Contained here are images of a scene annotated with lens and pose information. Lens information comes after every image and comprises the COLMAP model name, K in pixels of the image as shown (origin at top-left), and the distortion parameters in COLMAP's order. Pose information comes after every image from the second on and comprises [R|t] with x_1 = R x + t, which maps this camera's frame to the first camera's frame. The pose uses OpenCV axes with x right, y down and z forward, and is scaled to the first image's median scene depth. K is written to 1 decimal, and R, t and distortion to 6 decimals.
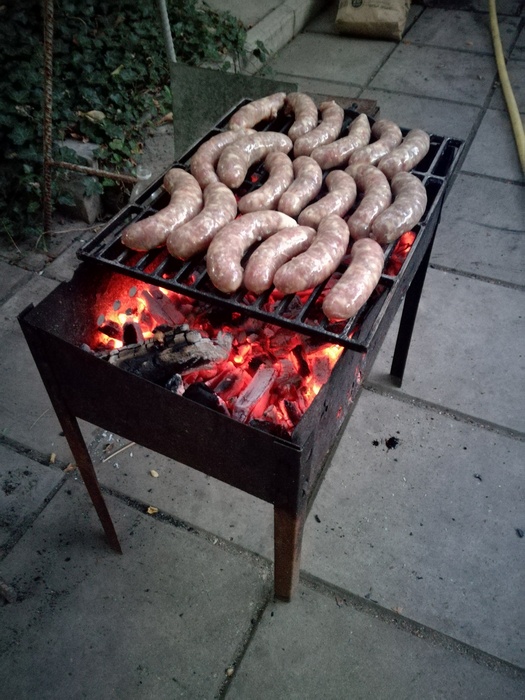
lens RADIAL K [[565.8, 0, 262.5], [0, 565.8, 350.0], [0, 0, 1]] dist [0.089691, -0.179193]
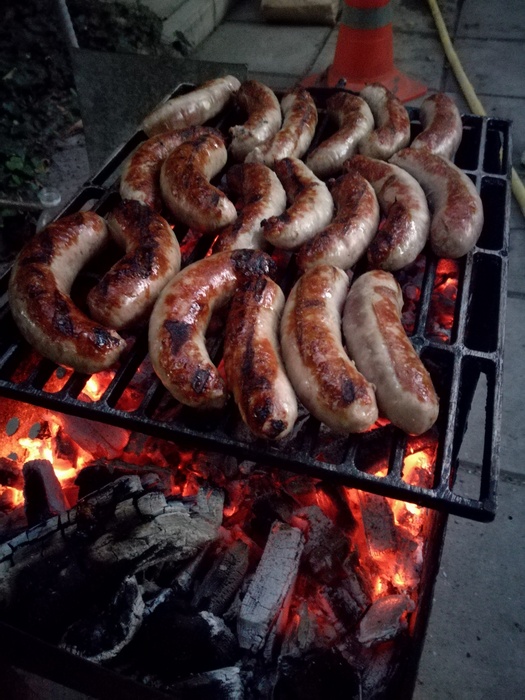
lens RADIAL K [[565.8, 0, 262.5], [0, 565.8, 350.0], [0, 0, 1]] dist [0.089691, -0.179193]
pose [[0.989236, -0.107599, 0.099168, -0.020587], [0.108409, 0.994102, -0.002801, -0.058166], [-0.098282, 0.013521, 0.995067, 0.166853]]
